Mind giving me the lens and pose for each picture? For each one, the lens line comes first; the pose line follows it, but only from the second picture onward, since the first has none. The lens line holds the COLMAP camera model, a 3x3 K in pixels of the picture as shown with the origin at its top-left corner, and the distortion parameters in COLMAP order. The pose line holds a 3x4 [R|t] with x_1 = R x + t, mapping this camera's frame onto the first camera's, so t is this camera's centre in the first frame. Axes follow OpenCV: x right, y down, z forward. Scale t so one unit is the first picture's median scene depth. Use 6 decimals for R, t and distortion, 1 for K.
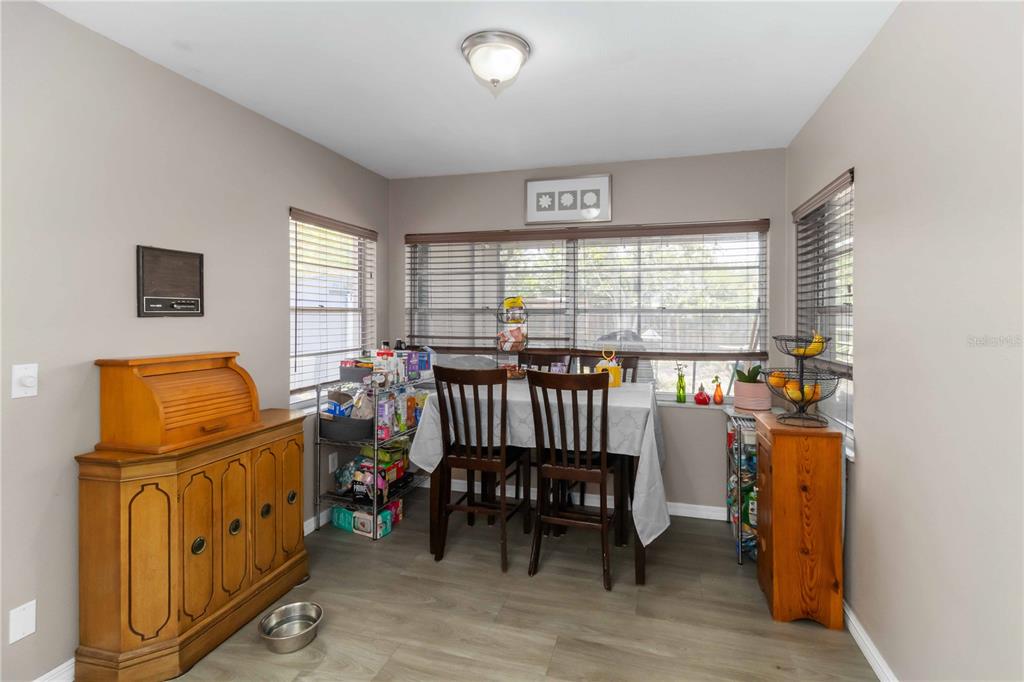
lens RADIAL K [[483.6, 0, 525.2], [0, 483.6, 318.7], [0, 0, 1]] dist [0.004630, -0.001875]
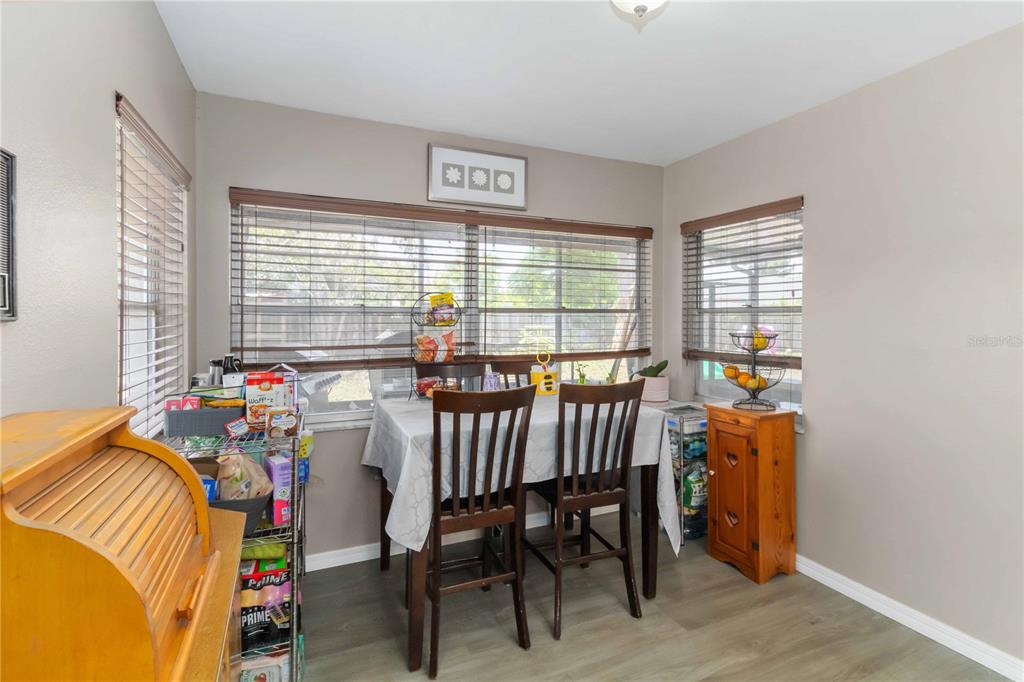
lens RADIAL K [[483.6, 0, 523.5], [0, 483.6, 321.5], [0, 0, 1]] dist [0.004630, -0.001875]
pose [[0.768079, -0.010374, 0.640271, -0.514100], [0.006391, 0.999943, 0.008534, -0.004229], [-0.640324, -0.002463, 0.768101, 0.397150]]
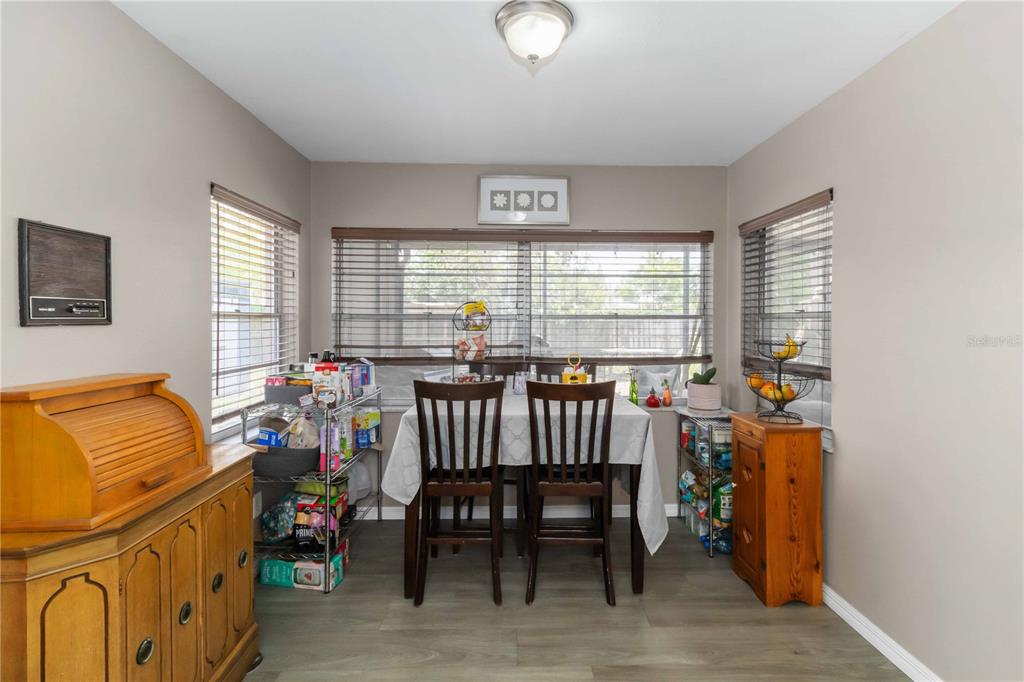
lens RADIAL K [[483.6, 0, 527.7], [0, 483.6, 325.5], [0, 0, 1]] dist [0.004630, -0.001875]
pose [[0.954310, -0.005517, 0.298768, -0.249303], [0.004722, 0.999983, 0.003383, -0.002883], [-0.298781, -0.001818, 0.954320, 0.115504]]
